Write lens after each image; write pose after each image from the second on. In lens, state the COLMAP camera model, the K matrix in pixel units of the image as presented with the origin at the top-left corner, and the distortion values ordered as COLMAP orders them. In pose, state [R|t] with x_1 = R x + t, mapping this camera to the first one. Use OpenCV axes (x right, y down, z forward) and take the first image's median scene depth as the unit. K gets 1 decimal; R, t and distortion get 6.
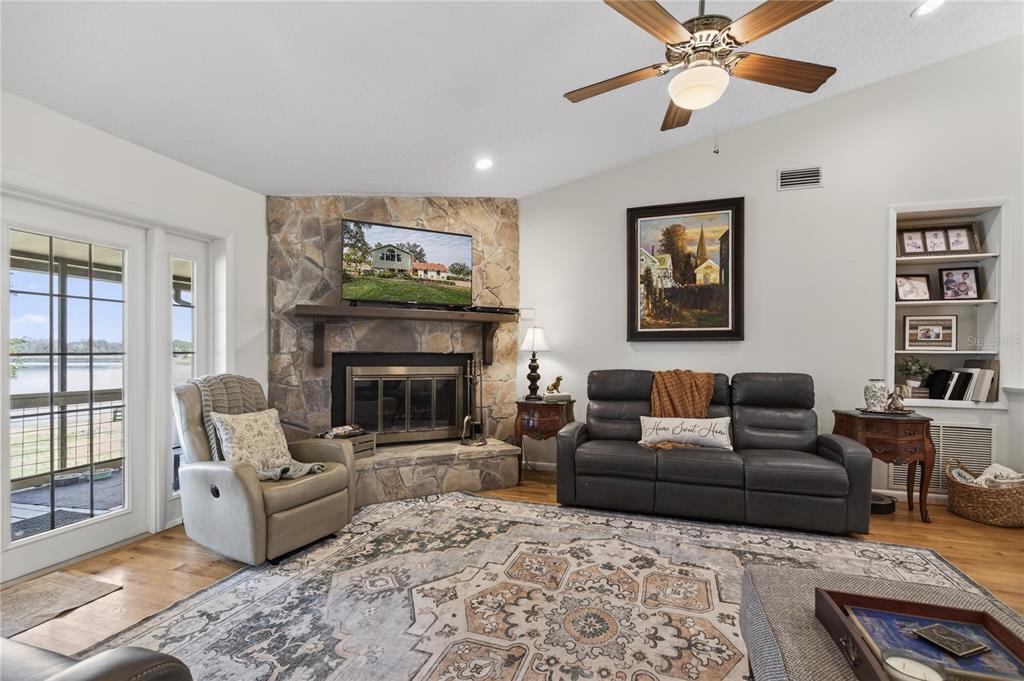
lens RADIAL K [[472.3, 0, 521.4], [0, 472.3, 352.2], [0, 0, 1]] dist [0.002739, 0.000178]
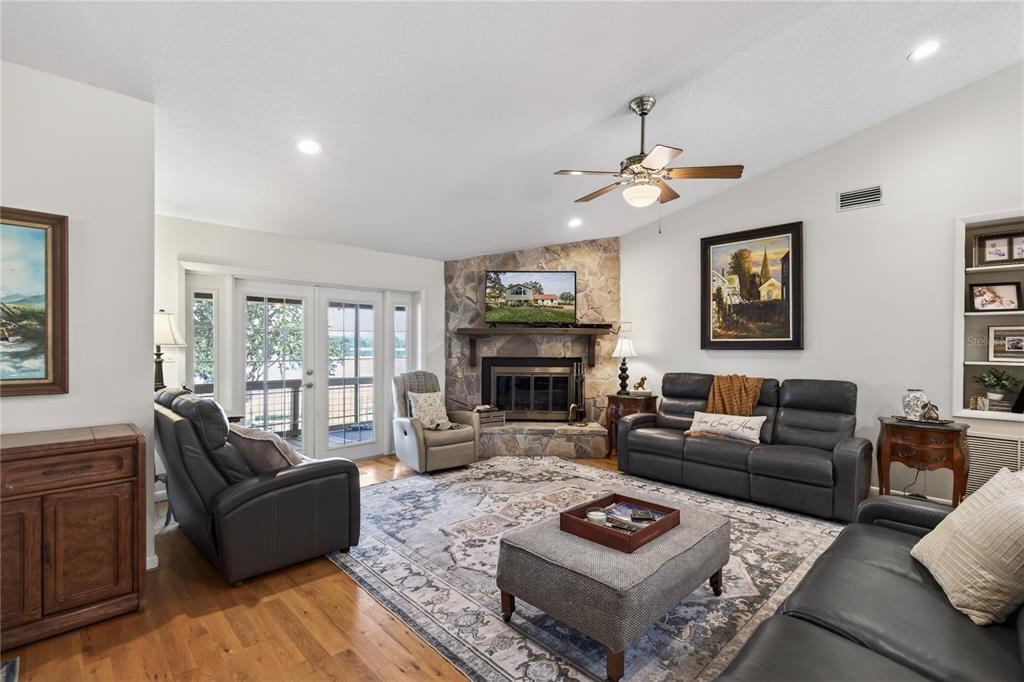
lens RADIAL K [[472.3, 0, 513.5], [0, 472.3, 345.8], [0, 0, 1]] dist [0.002739, 0.000178]
pose [[0.885560, 0.000013, -0.464524, 0.425407], [-0.001022, 0.999998, -0.001922, -0.035275], [0.464523, 0.002177, 0.885558, -0.331205]]
